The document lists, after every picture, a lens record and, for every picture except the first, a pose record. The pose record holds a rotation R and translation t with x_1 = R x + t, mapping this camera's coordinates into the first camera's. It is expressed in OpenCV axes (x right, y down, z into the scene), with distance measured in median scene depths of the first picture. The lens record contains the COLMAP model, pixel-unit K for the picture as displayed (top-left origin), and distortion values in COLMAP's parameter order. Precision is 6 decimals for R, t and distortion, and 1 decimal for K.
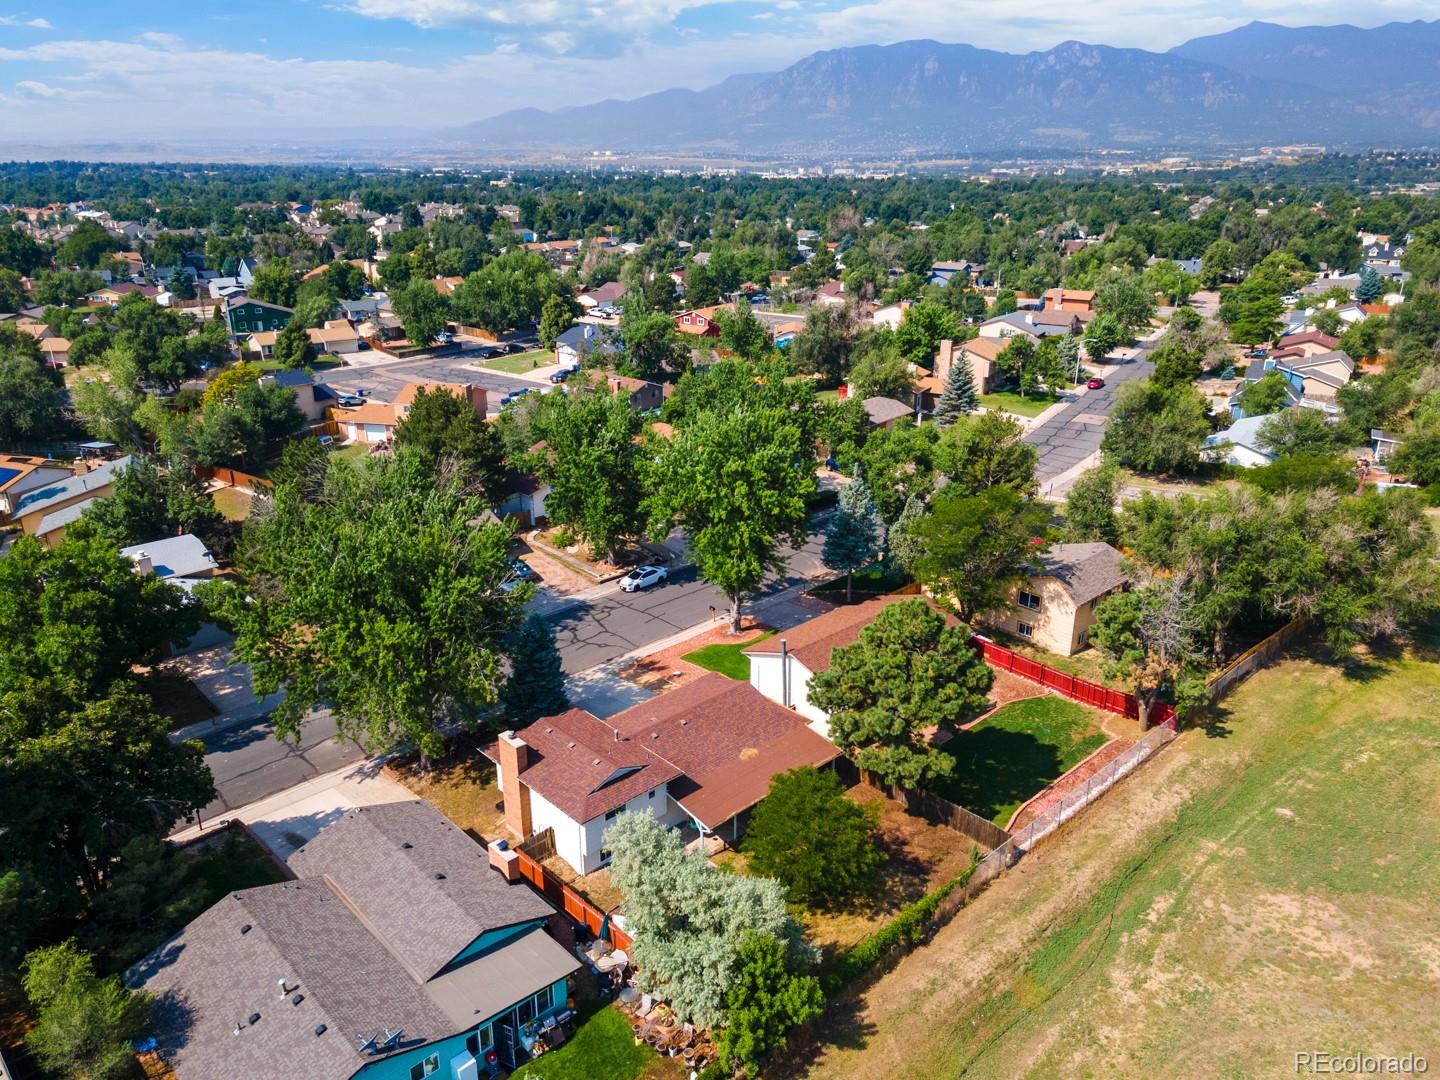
lens RADIAL K [[1053.9, 0, 720.0], [0, 1053.9, 540.0], [0, 0, 1]] dist [0.038901, 0.004834]
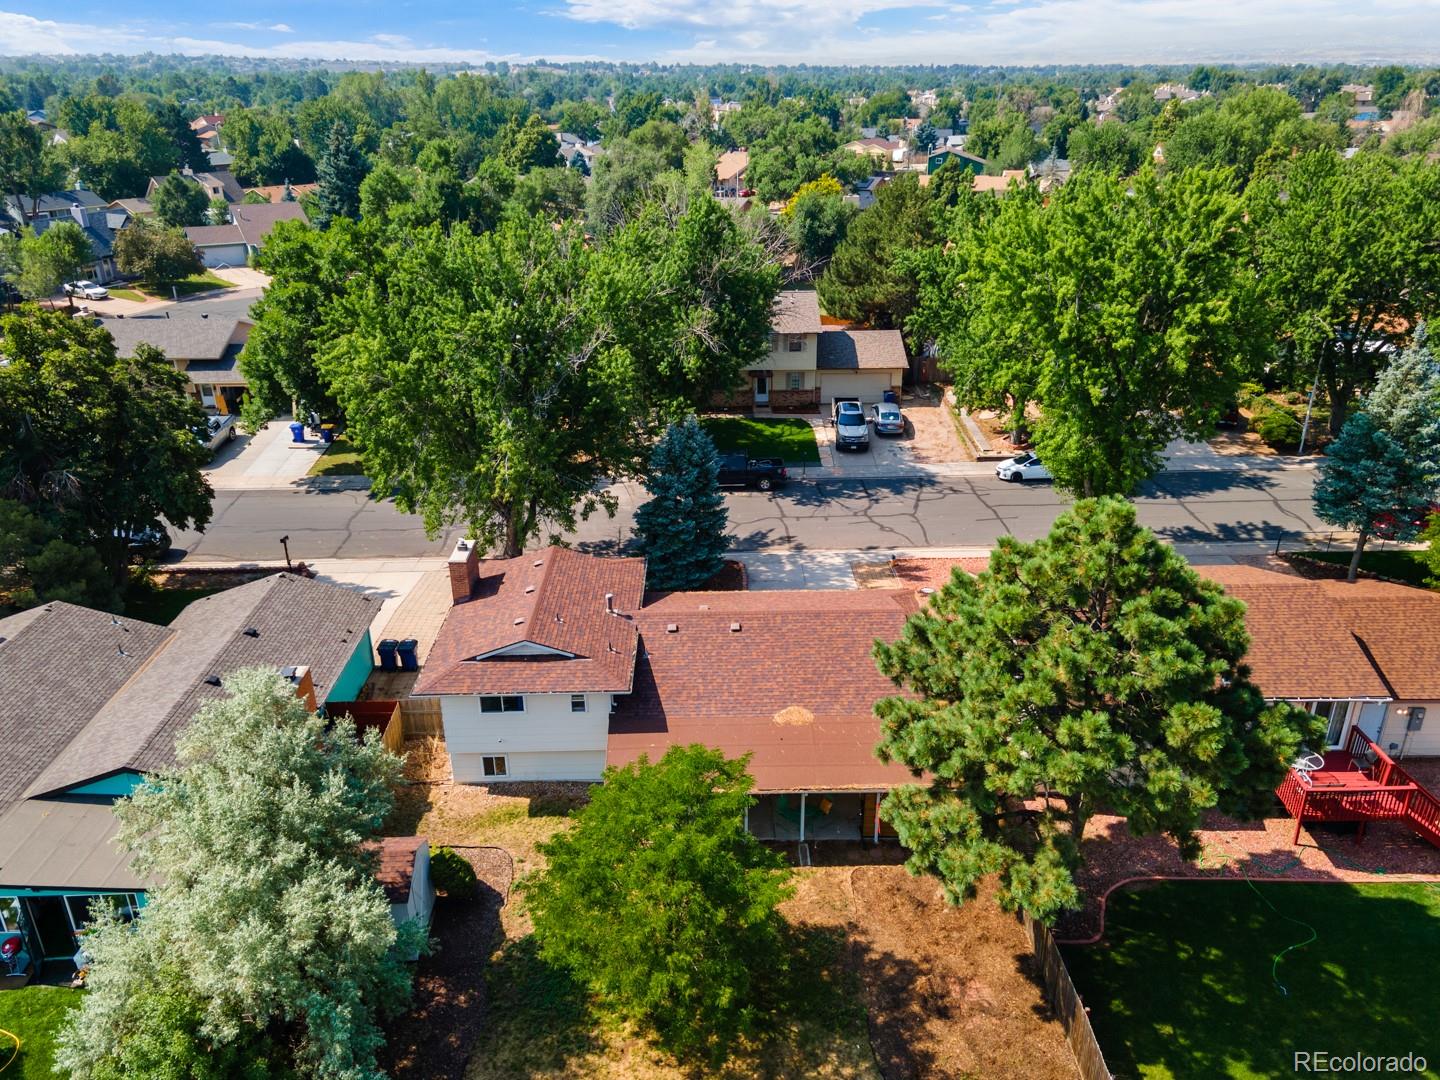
lens RADIAL K [[1053.9, 0, 720.0], [0, 1053.9, 540.0], [0, 0, 1]] dist [0.038901, 0.004834]
pose [[0.735164, 0.277094, -0.618670, 0.220071], [-0.234751, 0.960236, 0.151123, 0.028392], [0.635945, 0.034133, 0.770979, 0.392486]]
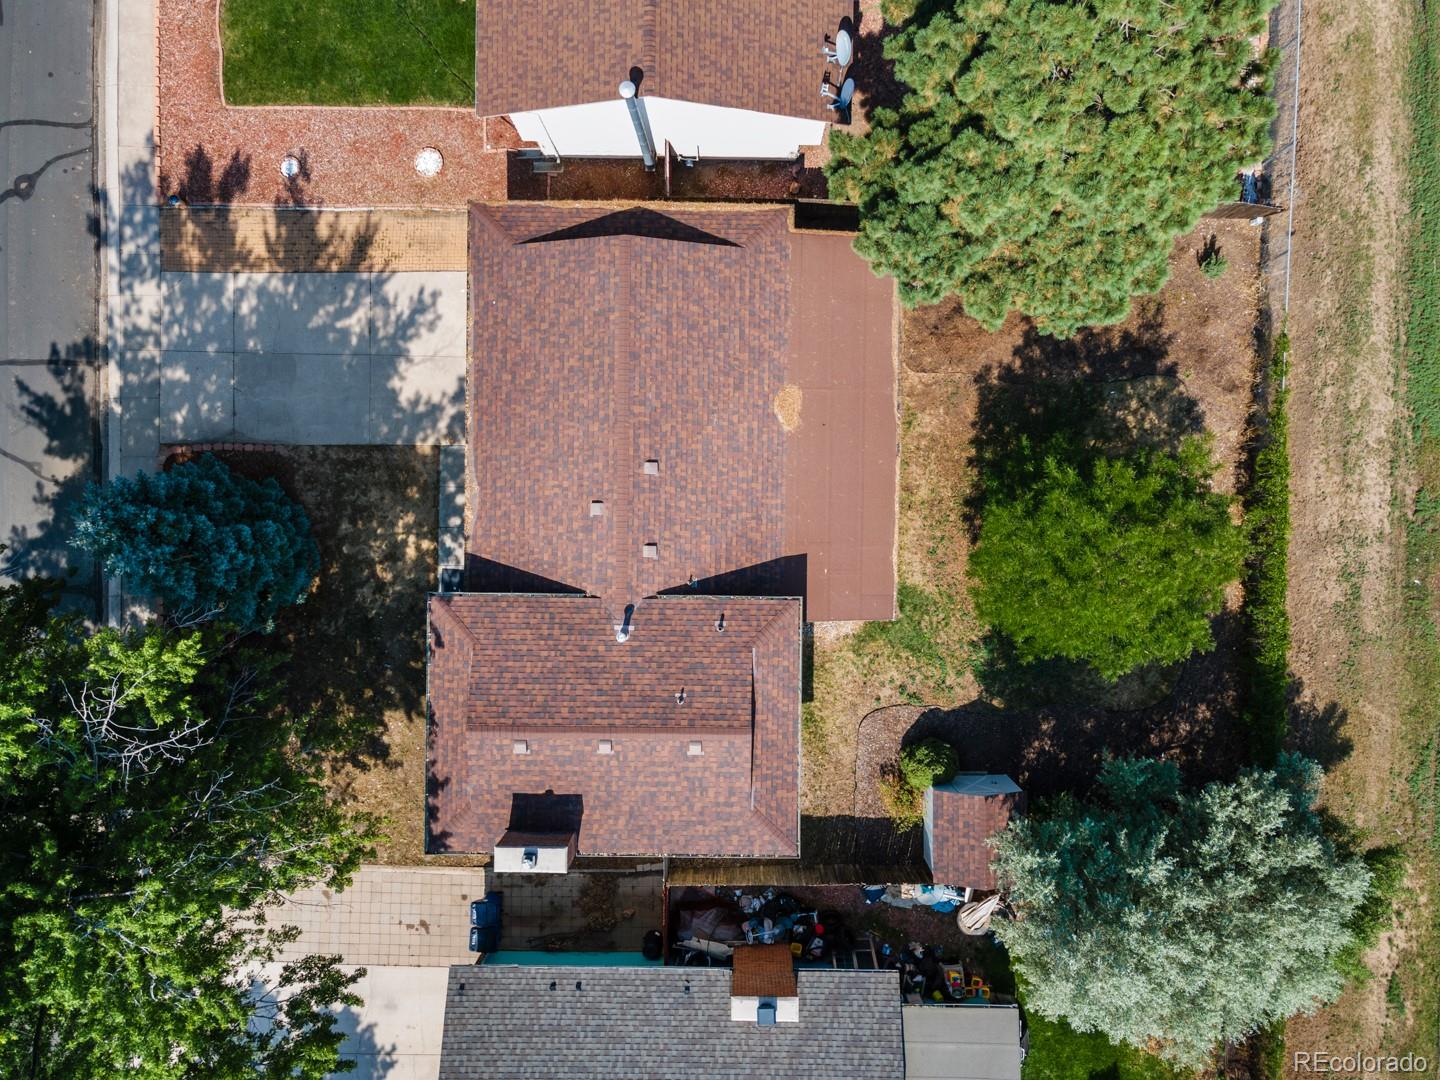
lens RADIAL K [[1053.9, 0, 720.0], [0, 1053.9, 540.0], [0, 0, 1]] dist [0.038901, 0.004834]
pose [[0.695431, -0.718514, -0.010664, -0.021500], [0.260007, 0.237763, 0.935877, -0.161051], [-0.669905, -0.653610, 0.352166, 0.580124]]
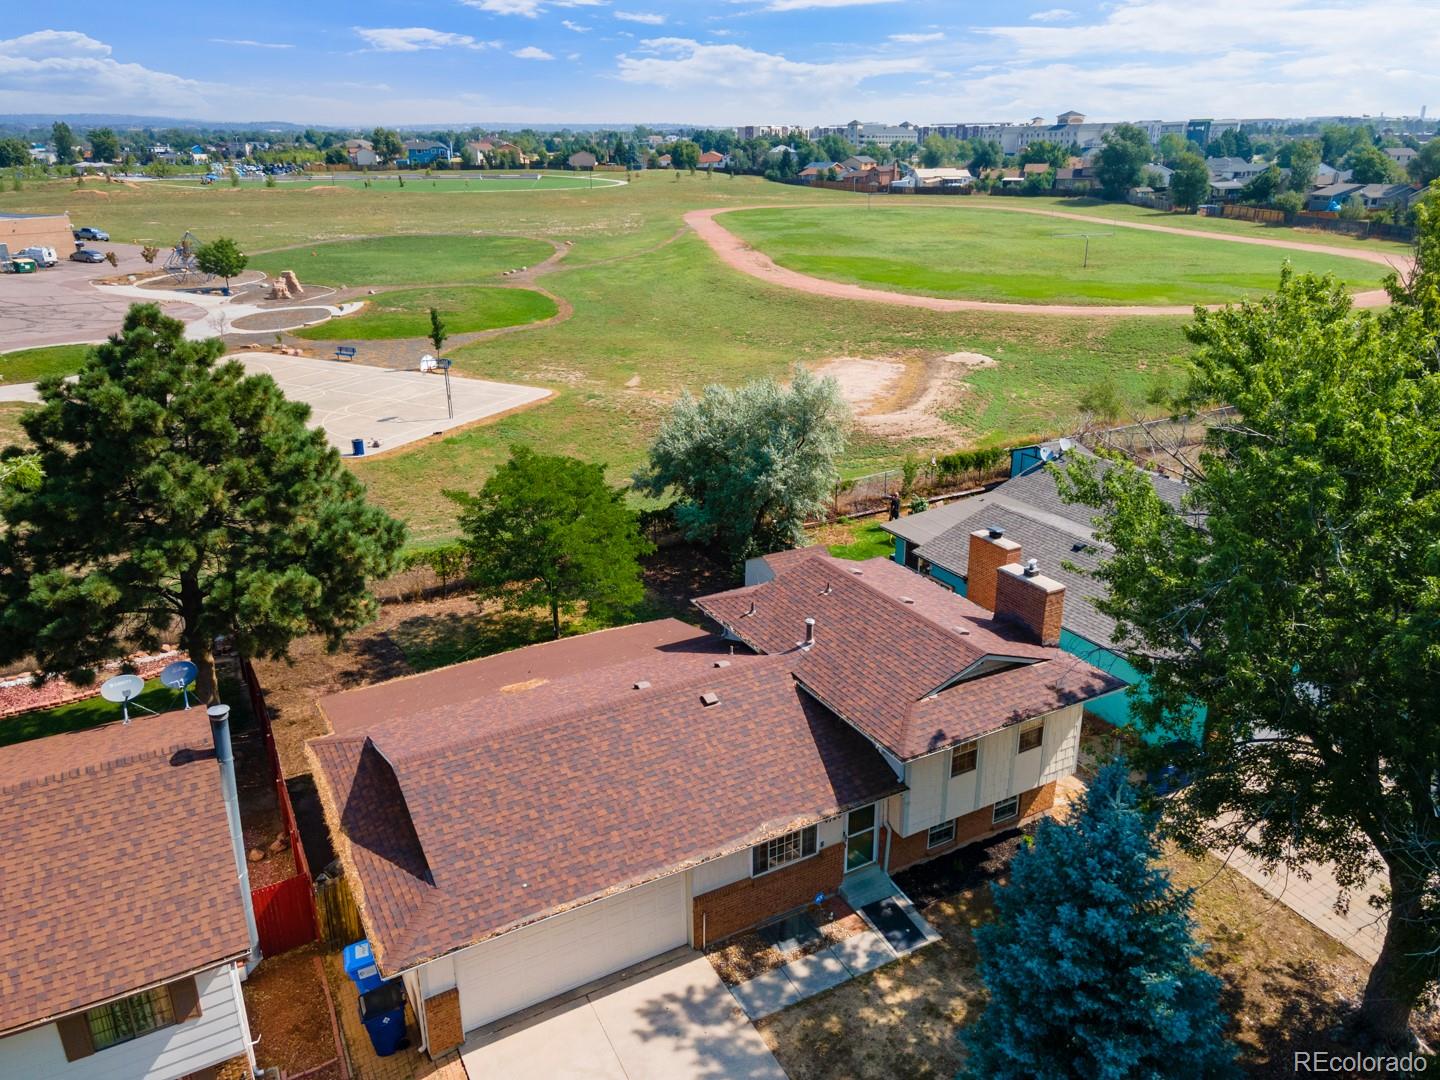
lens RADIAL K [[1053.9, 0, 720.0], [0, 1053.9, 540.0], [0, 0, 1]] dist [0.038901, 0.004834]
pose [[-0.967800, -0.090911, 0.234731, -0.102743], [0.088196, 0.750926, 0.654470, -0.097269], [-0.235764, 0.654098, -0.718728, 0.874811]]
